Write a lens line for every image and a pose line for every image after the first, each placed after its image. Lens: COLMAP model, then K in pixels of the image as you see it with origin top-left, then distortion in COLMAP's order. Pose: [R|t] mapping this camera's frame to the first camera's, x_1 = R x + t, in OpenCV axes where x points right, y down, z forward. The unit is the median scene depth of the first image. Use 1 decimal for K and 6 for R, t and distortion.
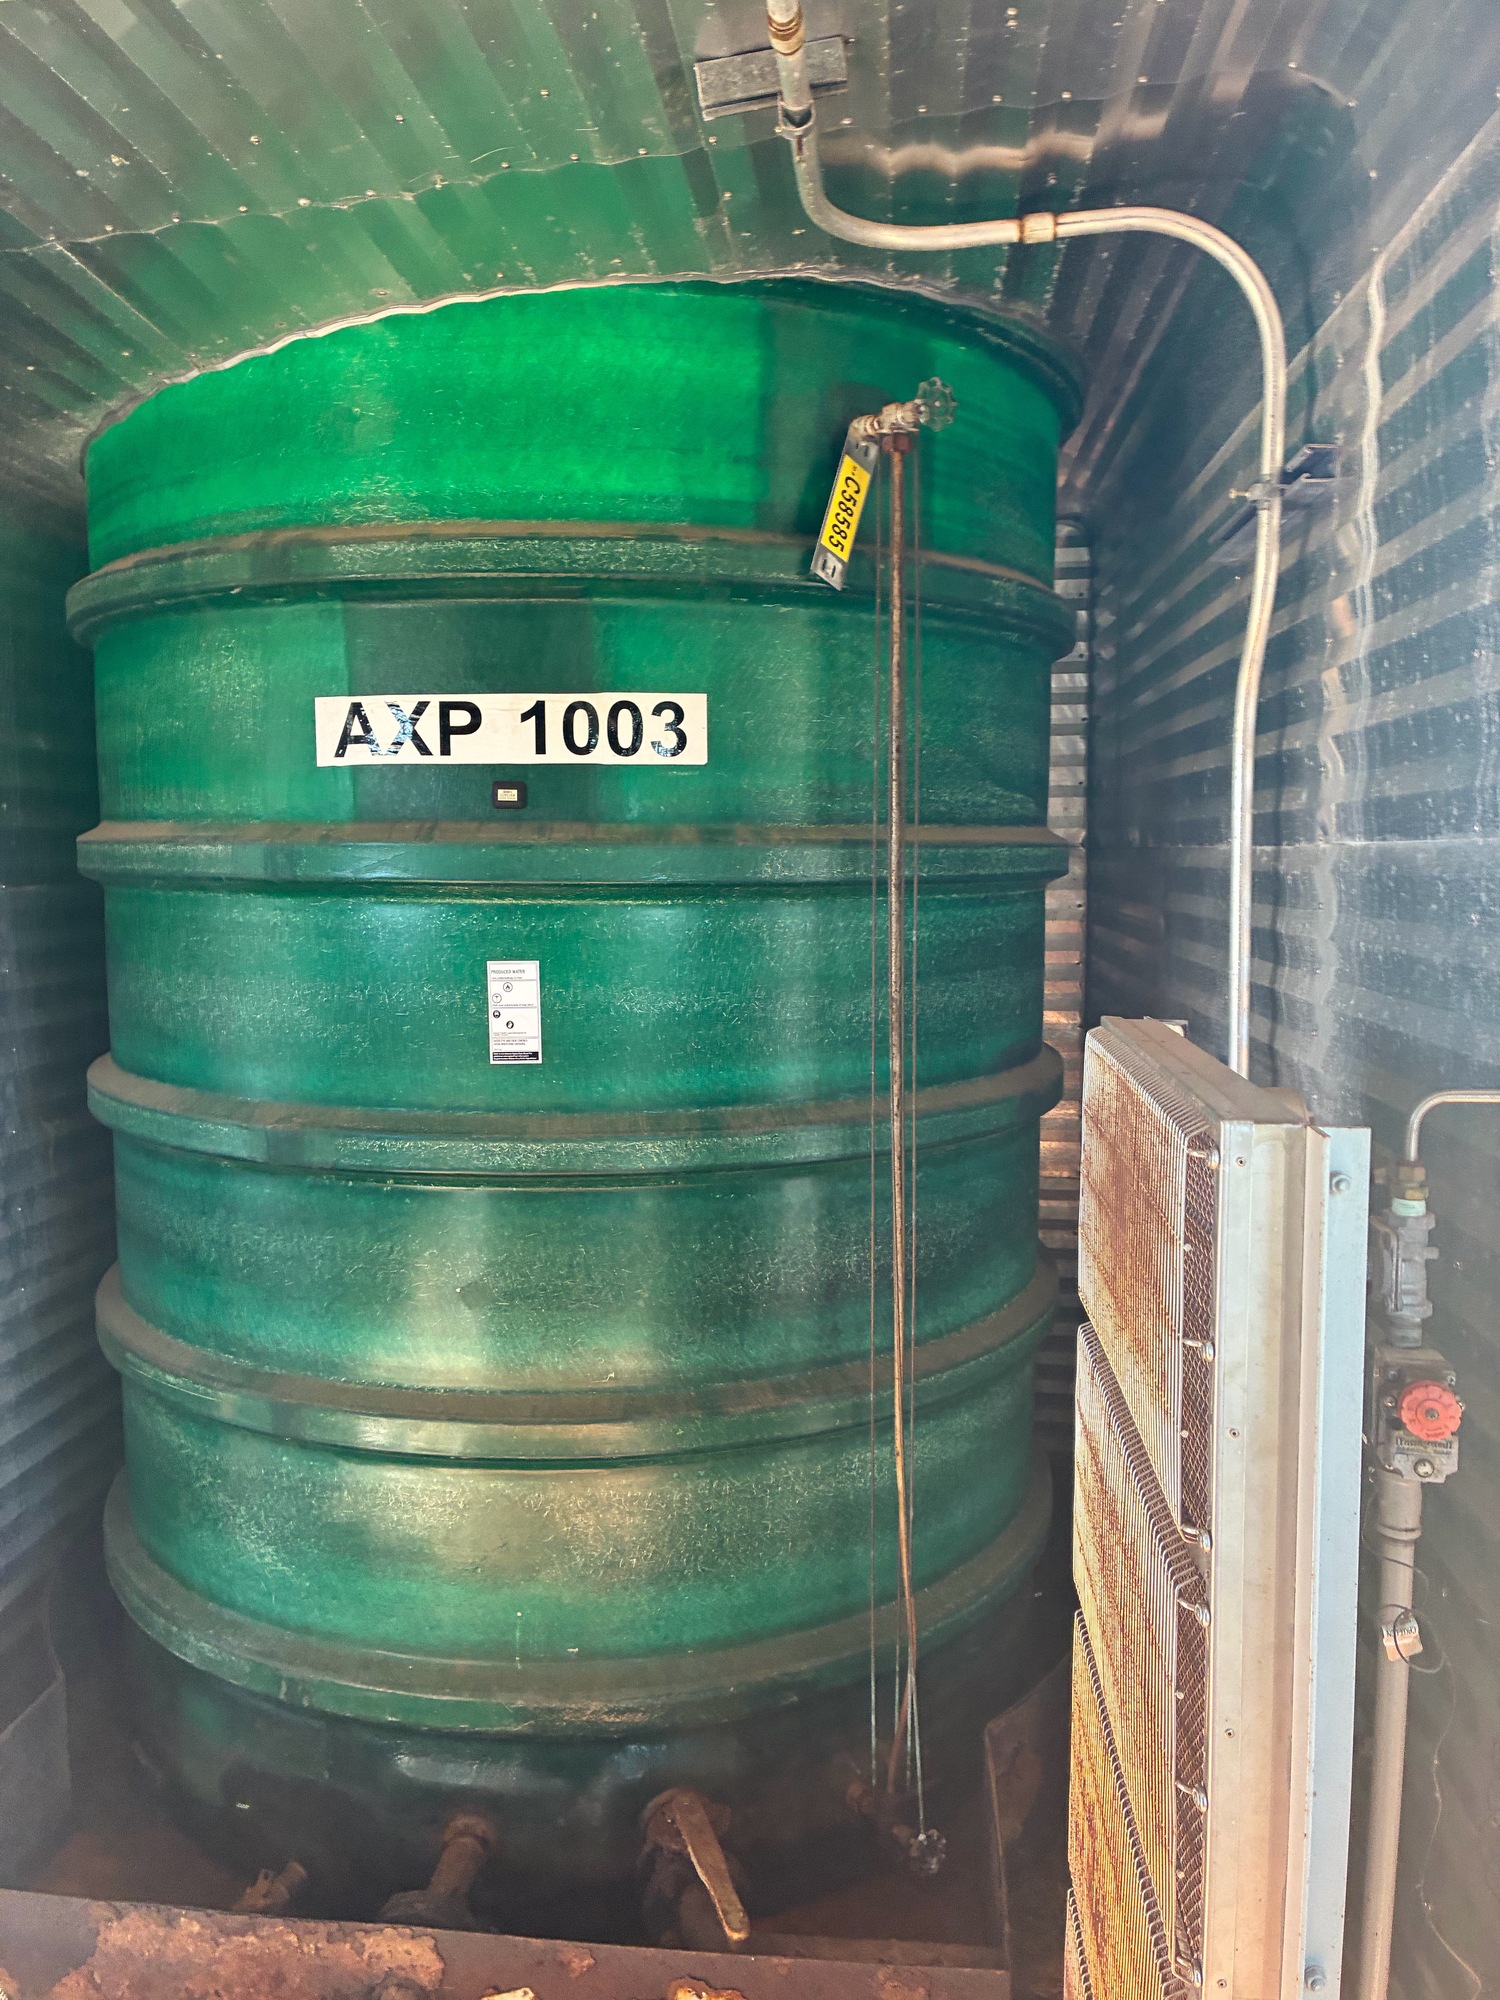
lens RADIAL K [[1523.5, 0, 697.2], [0, 1523.5, 995.7], [0, 0, 1]] dist [0.045757, -0.059915]
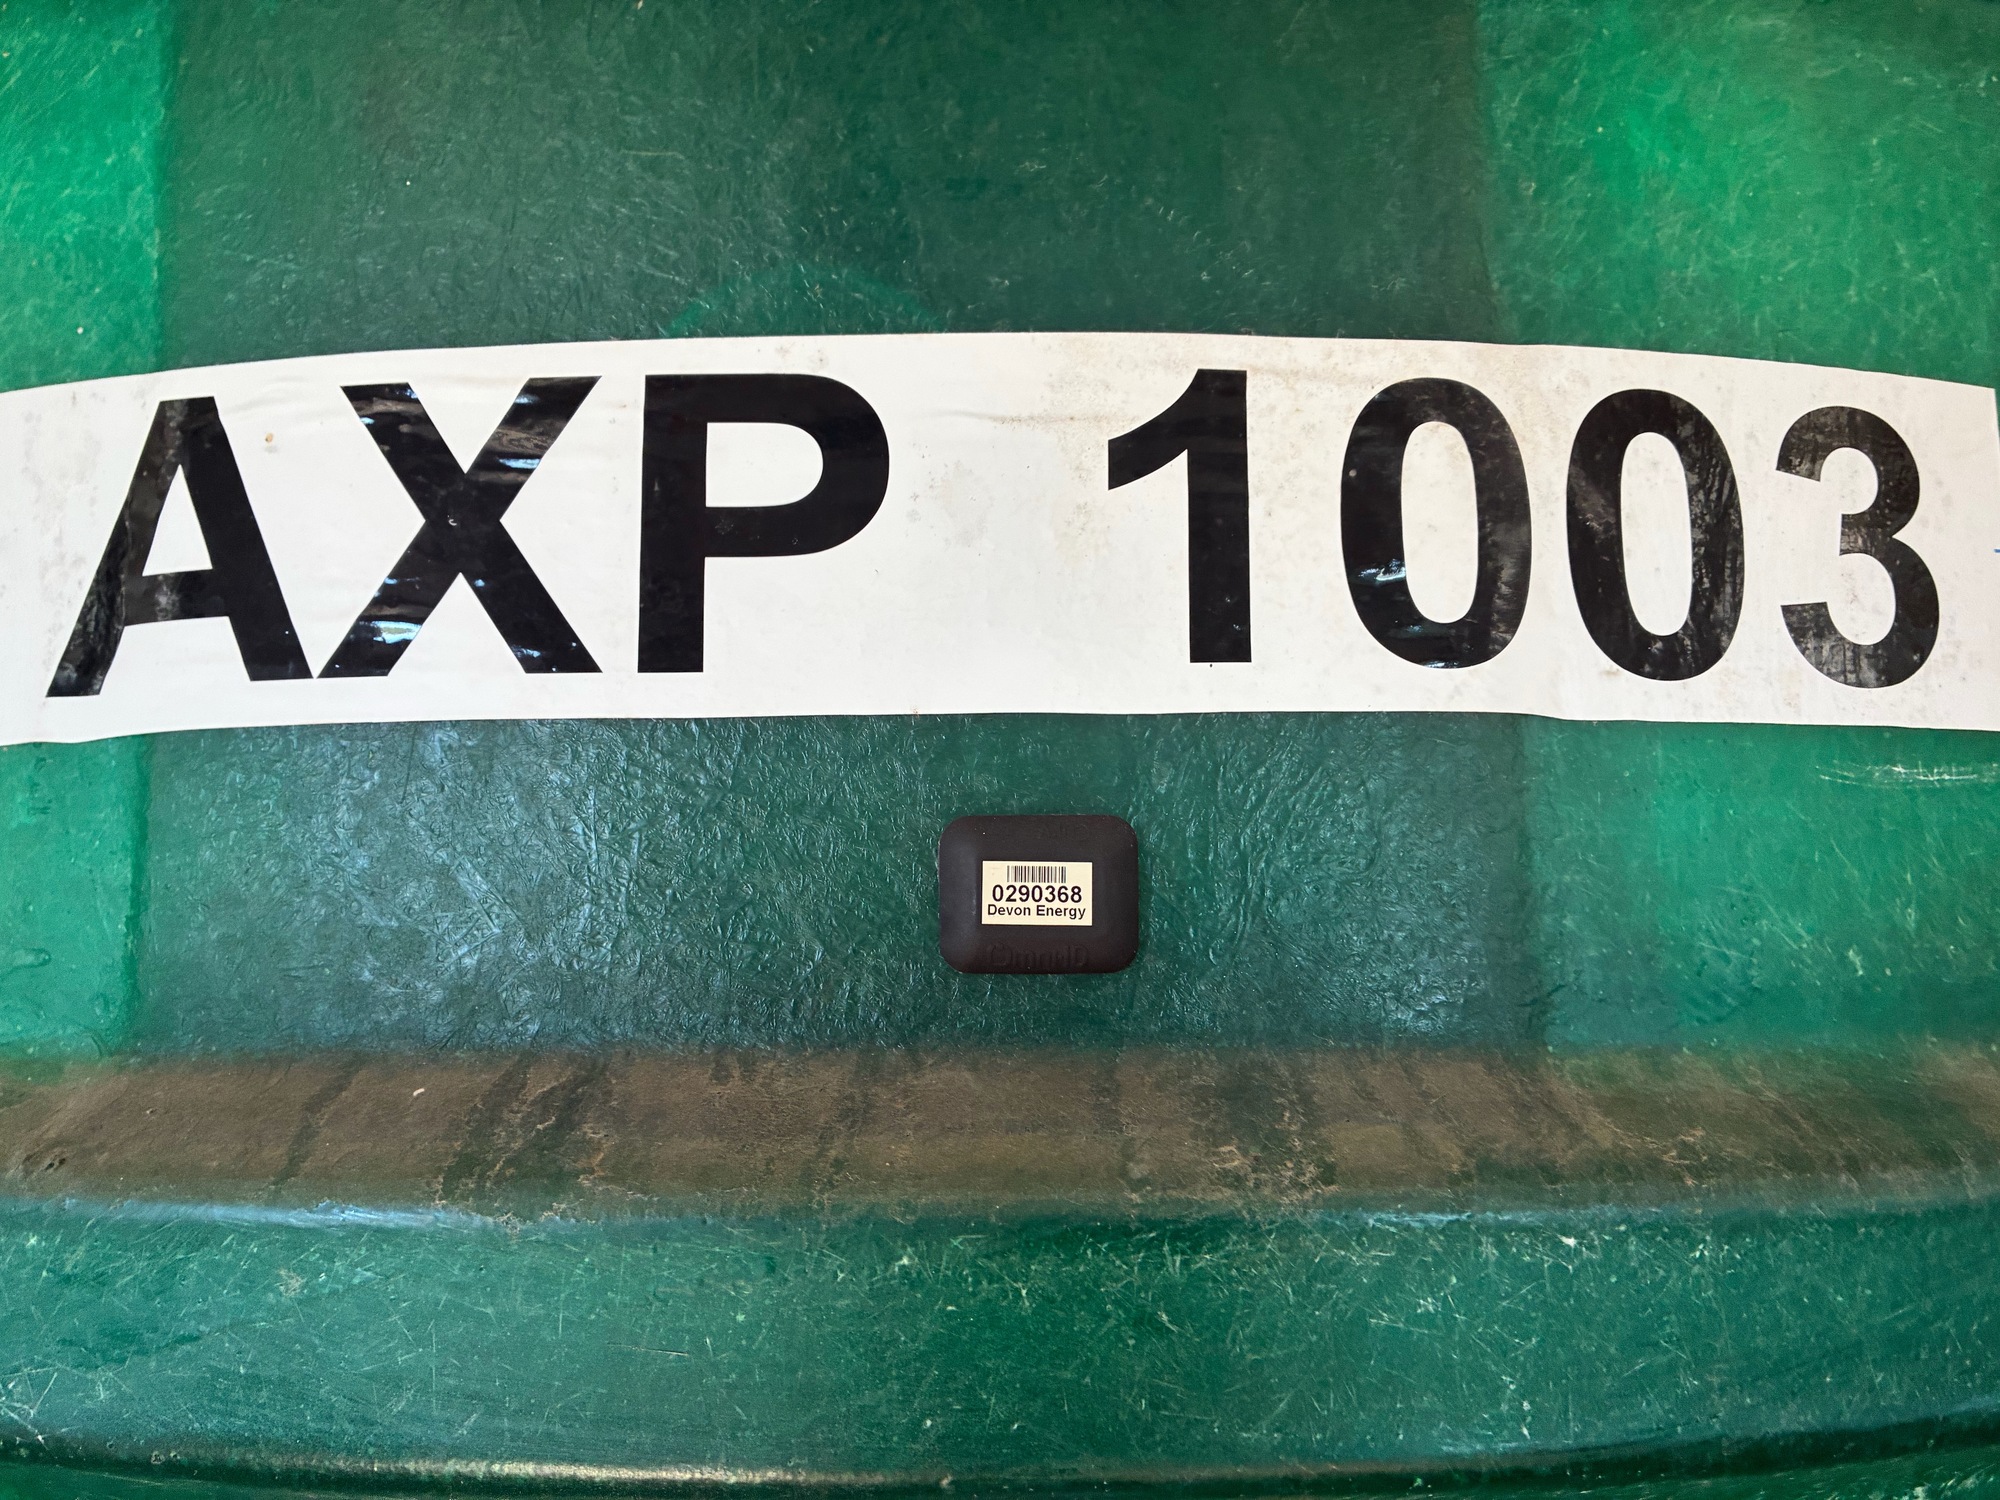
lens RADIAL K [[1524.2, 0, 1002.1], [0, 1524.2, 747.8], [0, 0, 1]] dist [0.050460, -0.069842]
pose [[0.997058, 0.001943, 0.076626, -0.140954], [0.014992, 0.975429, -0.219802, -0.110081], [-0.075170, 0.220304, 0.972530, 0.831373]]
